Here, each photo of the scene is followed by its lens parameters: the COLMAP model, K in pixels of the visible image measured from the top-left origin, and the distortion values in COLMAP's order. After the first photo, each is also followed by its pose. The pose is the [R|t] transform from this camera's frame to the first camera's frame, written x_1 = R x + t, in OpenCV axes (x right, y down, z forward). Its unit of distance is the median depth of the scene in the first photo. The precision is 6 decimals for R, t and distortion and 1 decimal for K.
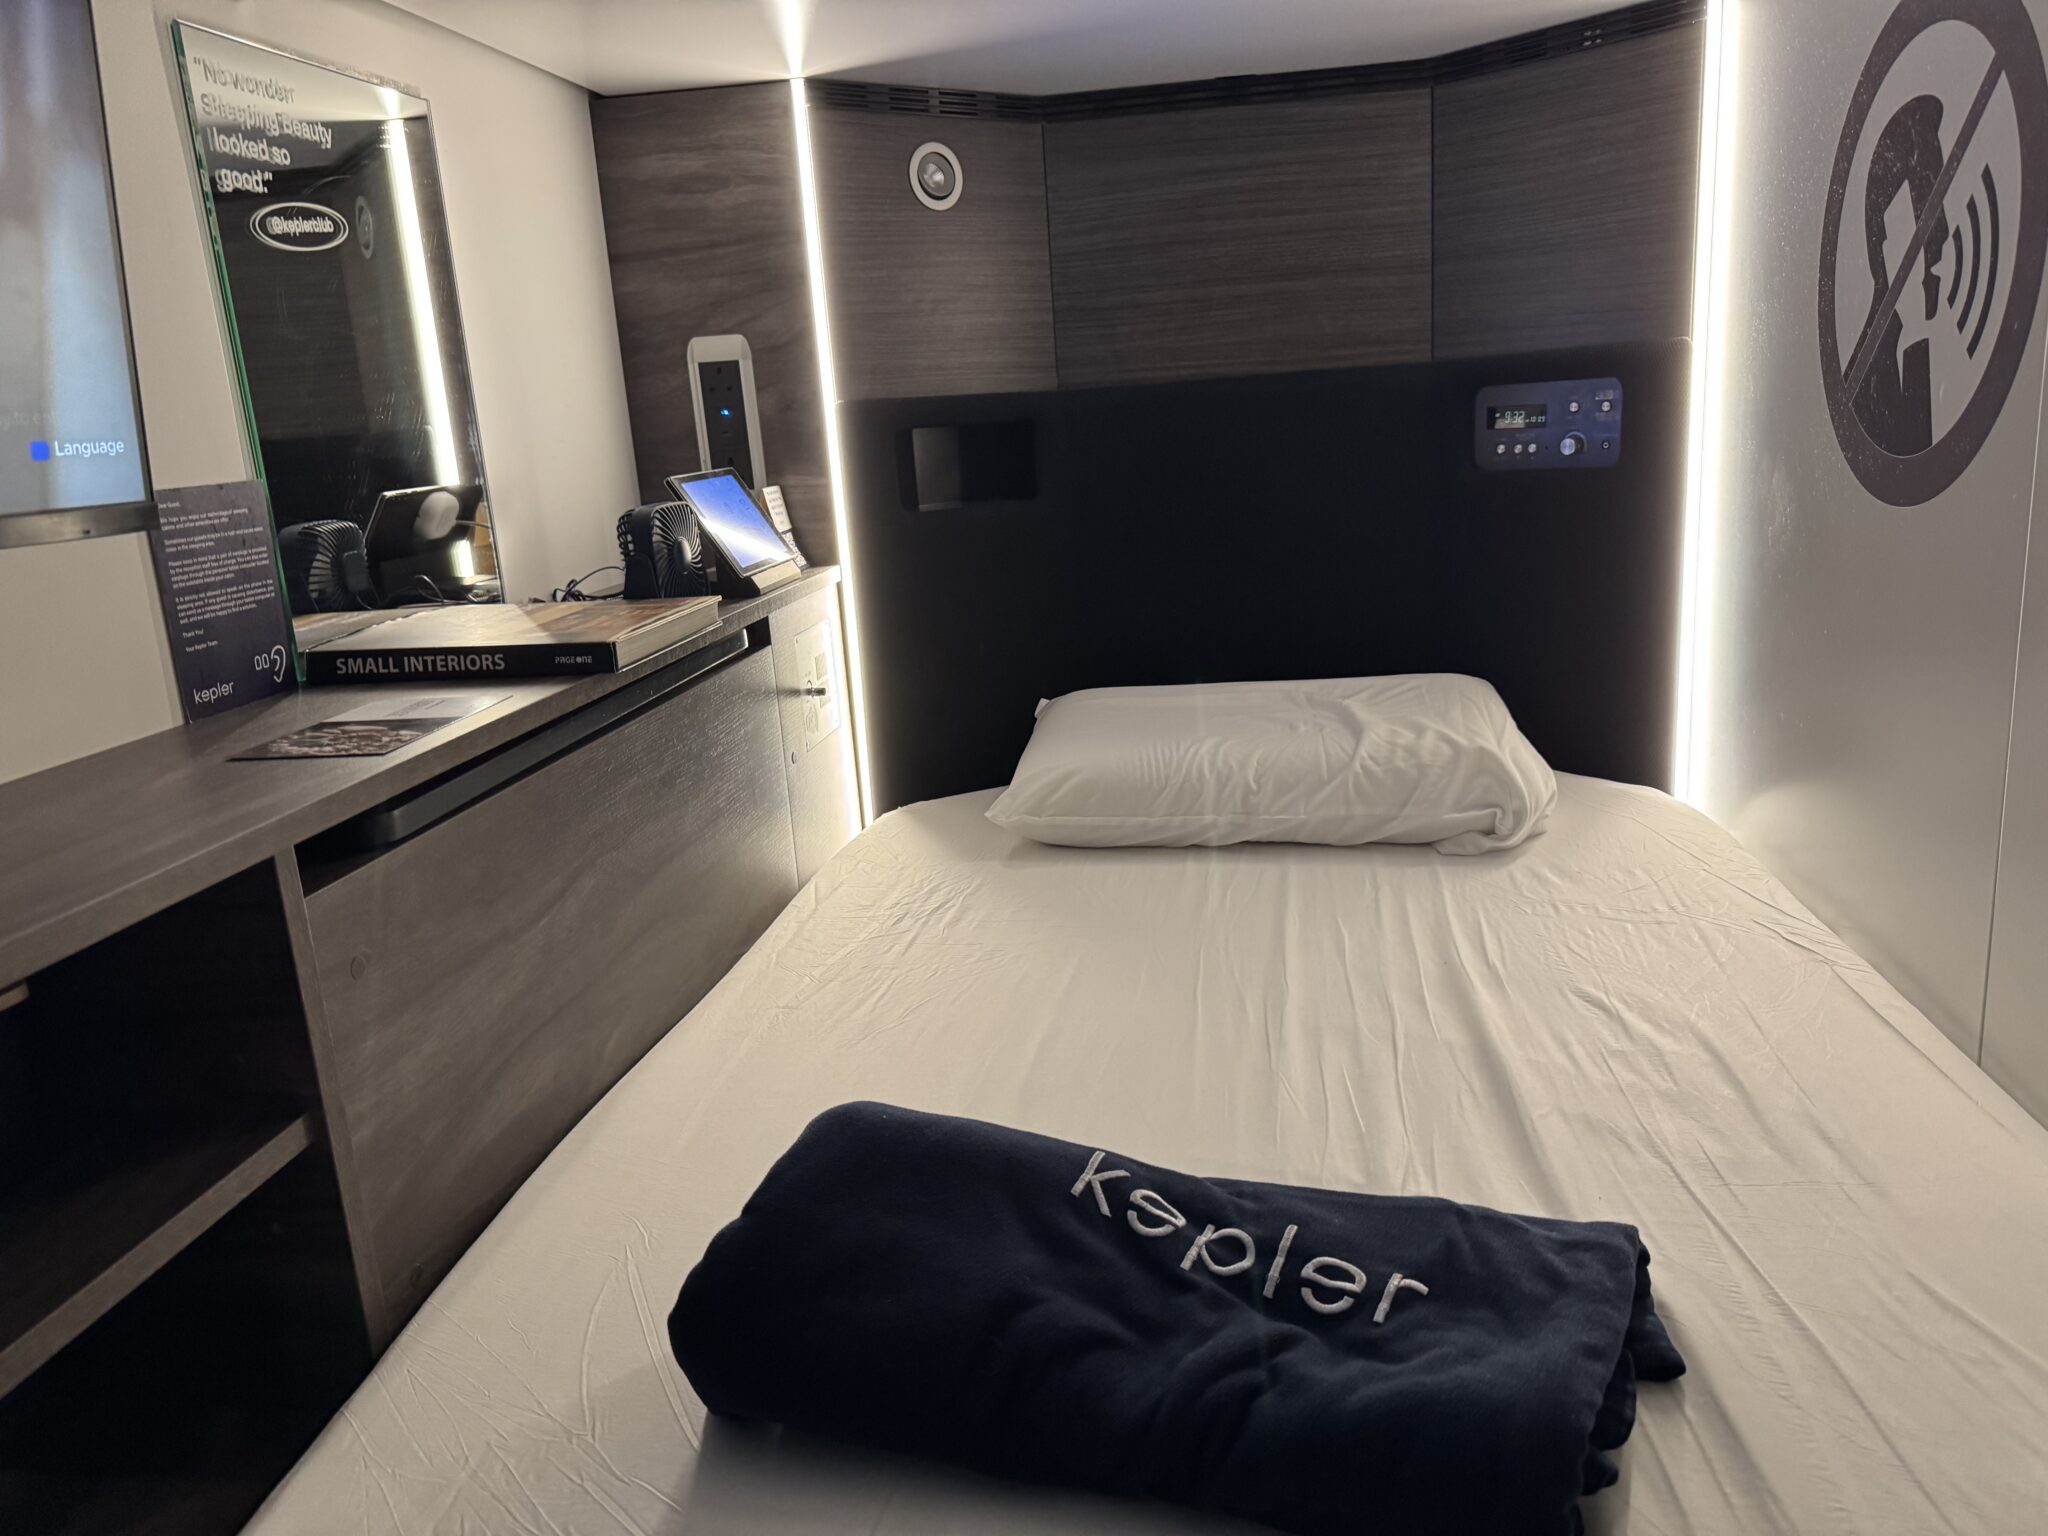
lens RADIAL K [[1396.0, 0, 1024.0], [0, 1396.0, 768.0], [0, 0, 1]] dist [0.062846, -0.122608]
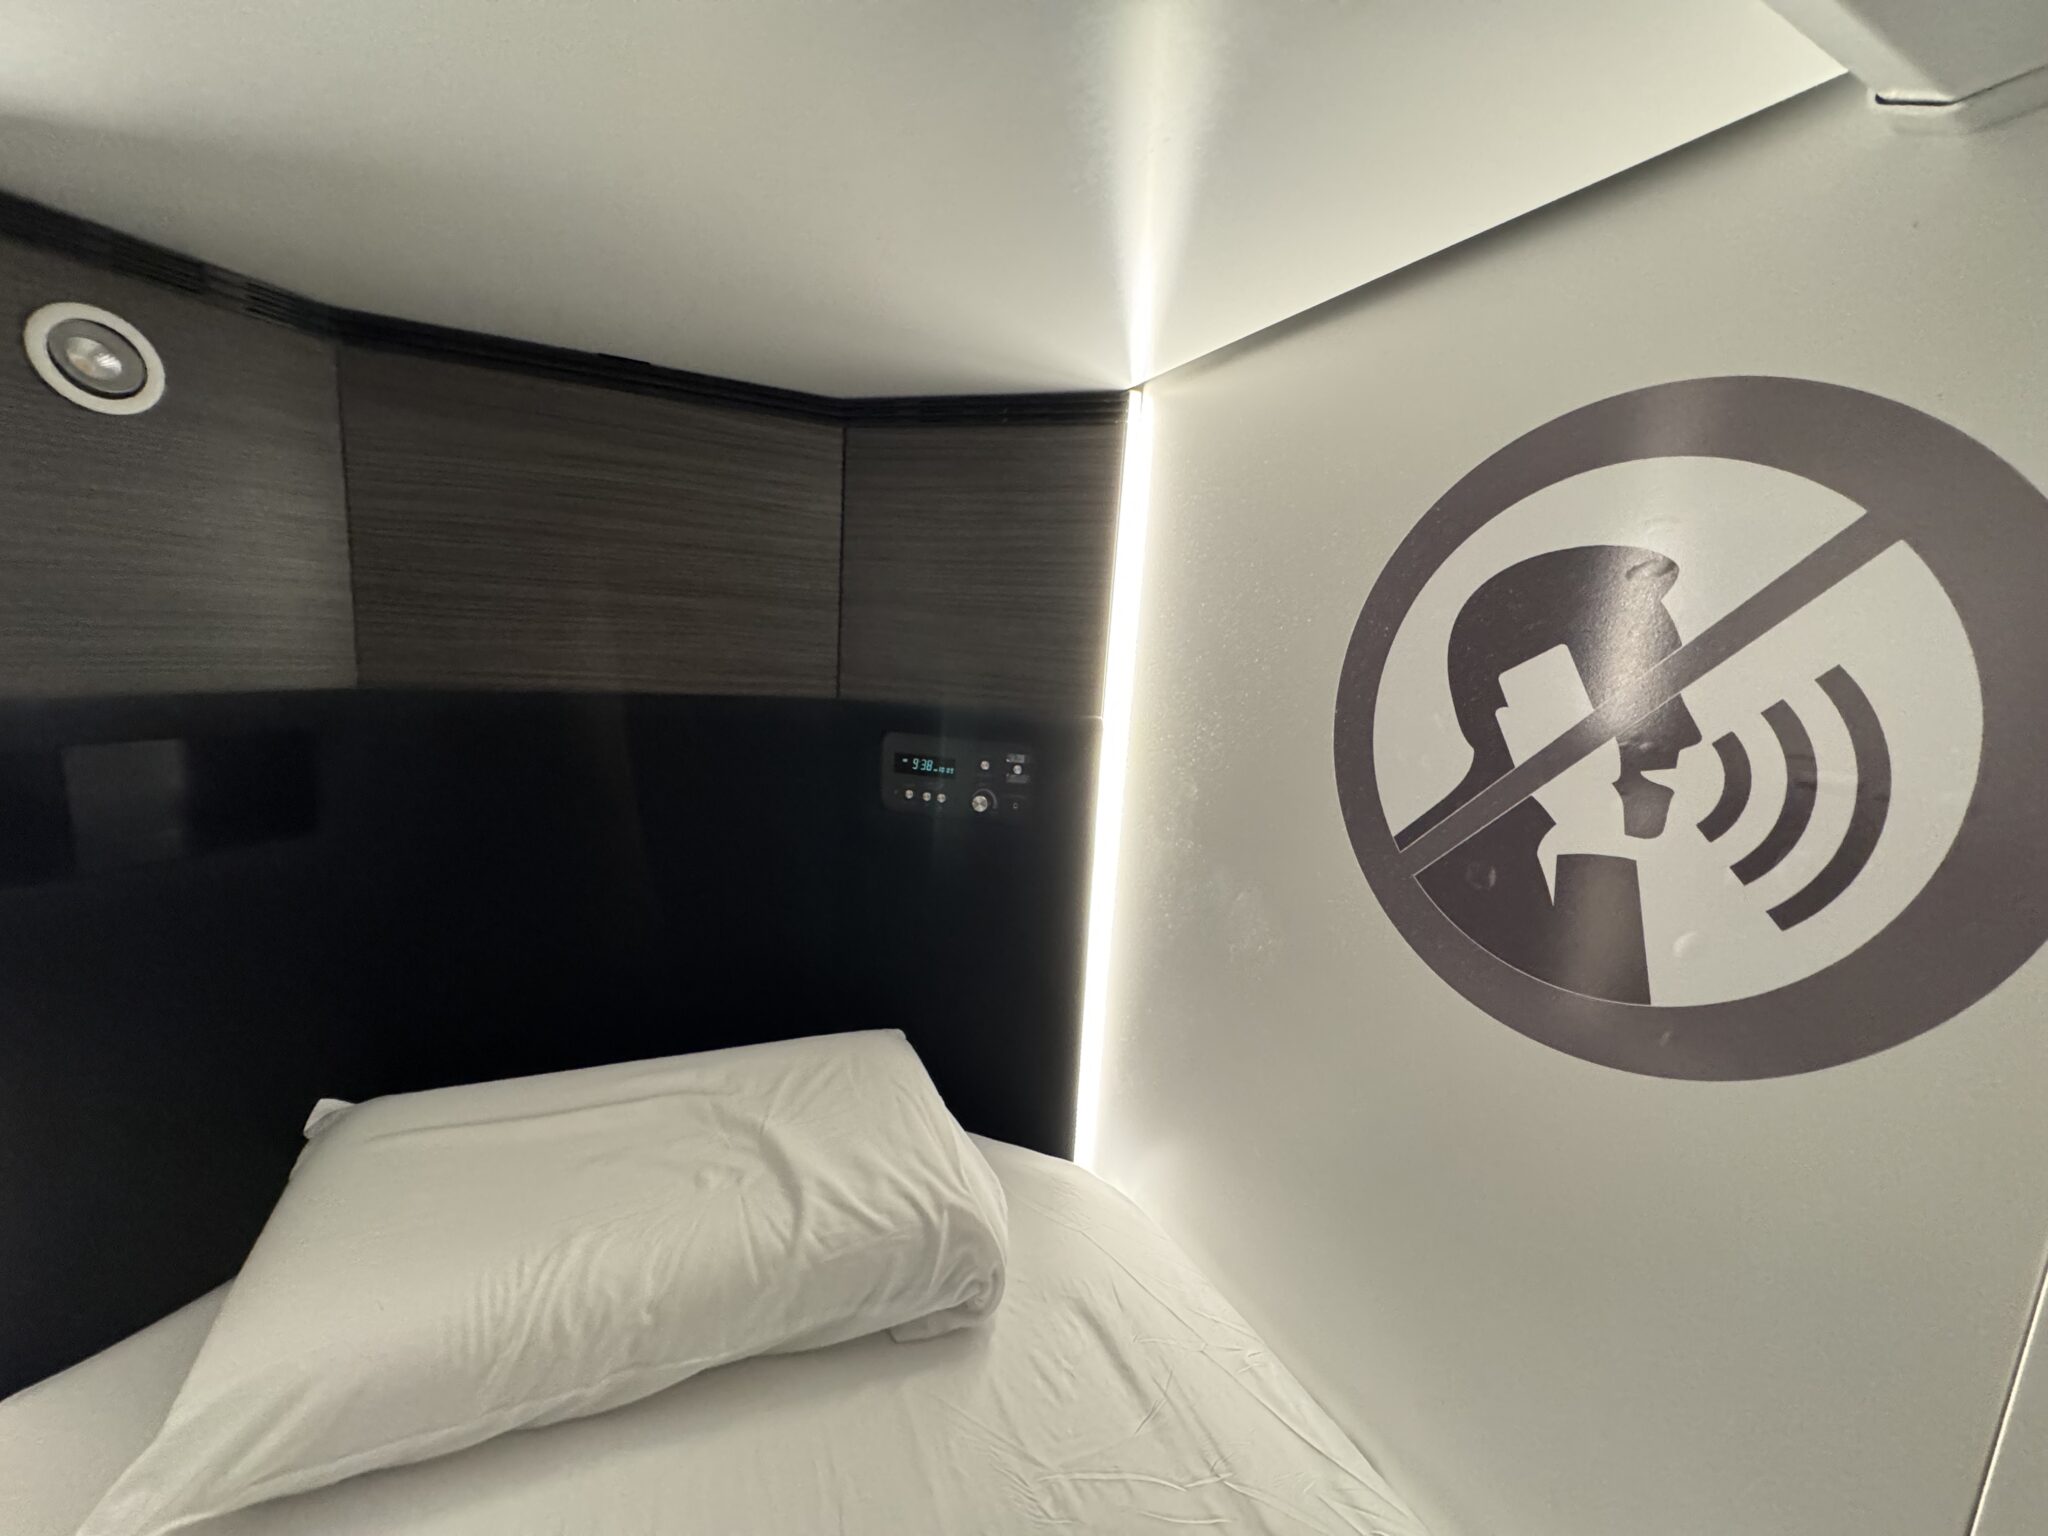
lens RADIAL K [[844.2, 0, 1024.0], [0, 844.2, 768.0], [0, 0, 1]] dist [-0.000460, 0.010069]
pose [[0.818597, 0.027537, 0.573708, 0.069818], [0.032362, 0.995052, -0.093936, -0.211689], [-0.573456, 0.095462, 0.813655, 0.526235]]
